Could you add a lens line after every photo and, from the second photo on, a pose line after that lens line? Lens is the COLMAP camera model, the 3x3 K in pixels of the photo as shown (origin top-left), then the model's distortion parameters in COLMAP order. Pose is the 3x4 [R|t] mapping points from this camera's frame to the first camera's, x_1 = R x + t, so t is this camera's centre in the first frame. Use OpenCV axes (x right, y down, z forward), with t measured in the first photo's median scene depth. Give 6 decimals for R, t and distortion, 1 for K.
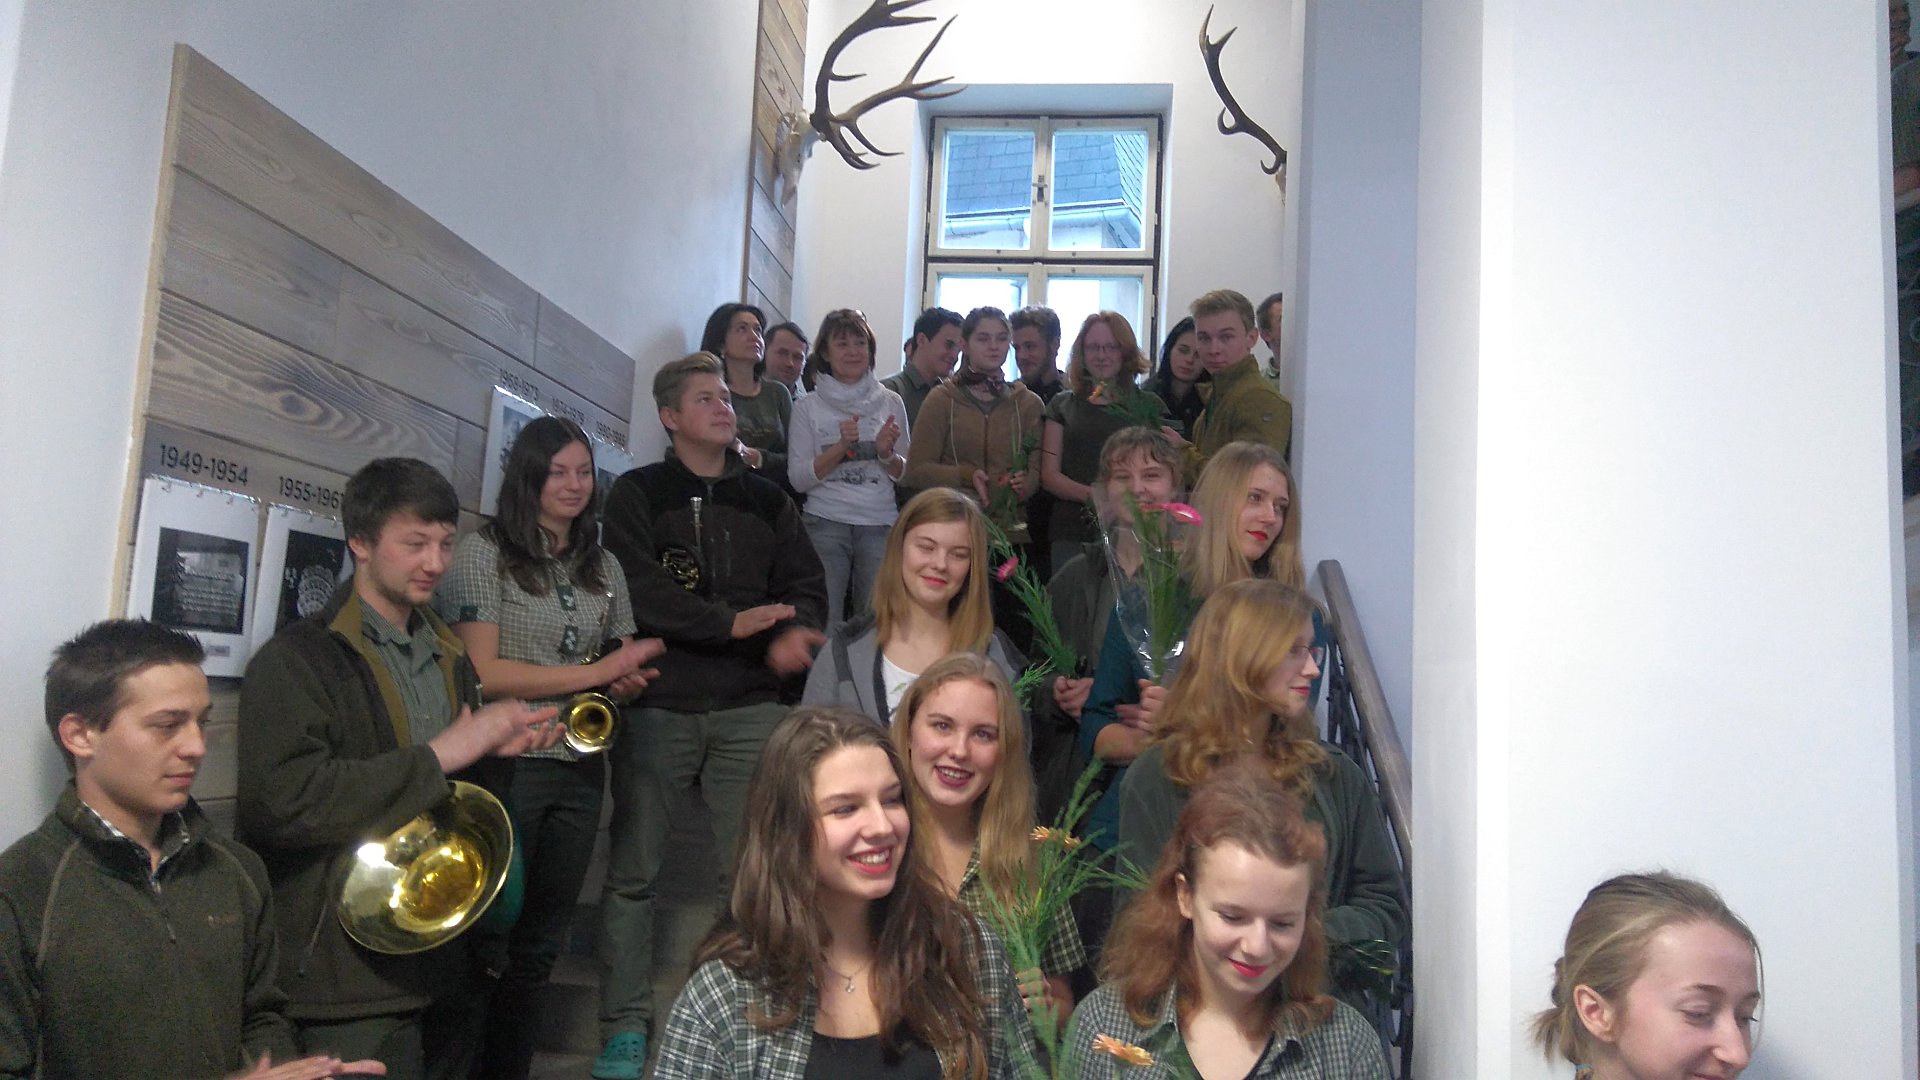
lens RADIAL K [[1479.9, 0, 979.6], [0, 1479.9, 523.0], [0, 0, 1]] dist [0.106133, -0.148027]
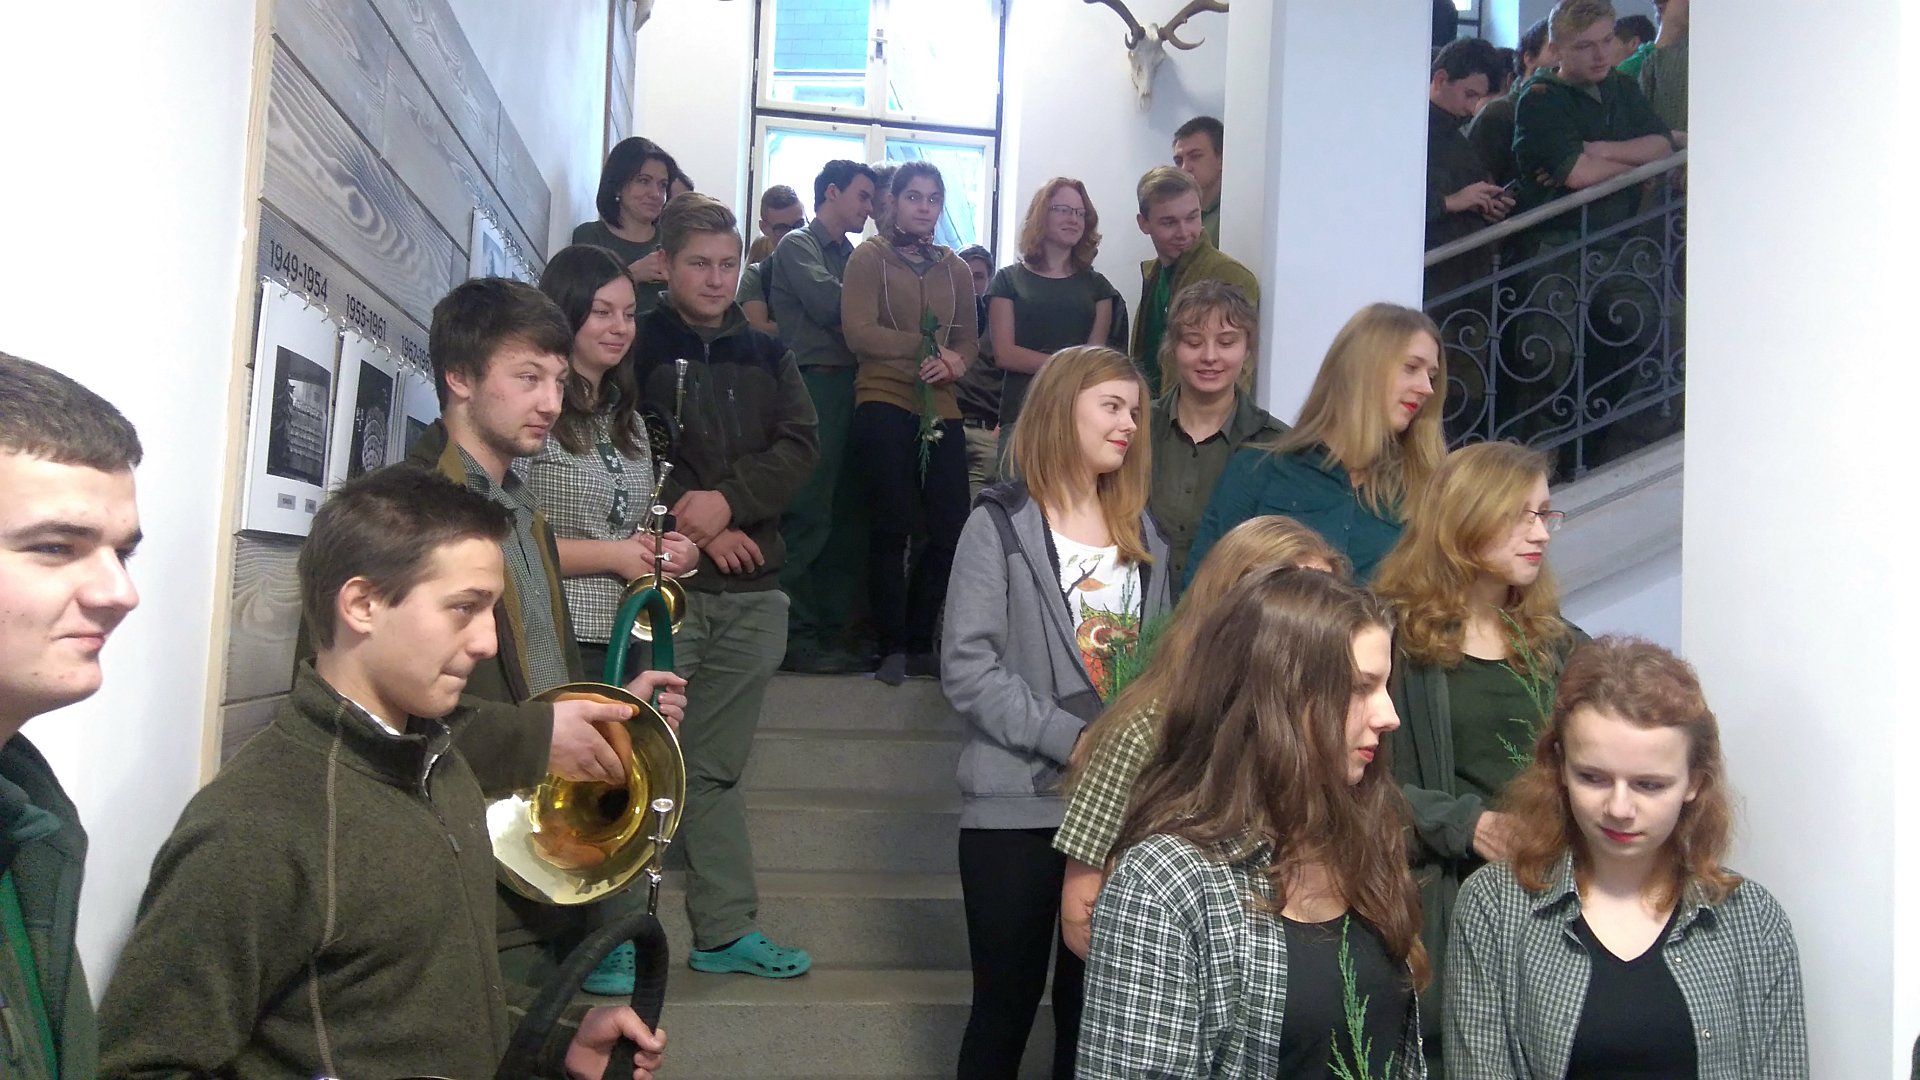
lens RADIAL K [[1479.9, 0, 1068.4], [0, 1479.9, 533.5], [0, 0, 1]] dist [0.106133, -0.148027]
pose [[0.968134, 0.003066, 0.250415, -0.283375], [-0.023495, 0.996627, 0.078633, 0.023194], [-0.249329, -0.082011, 0.964940, 0.113948]]
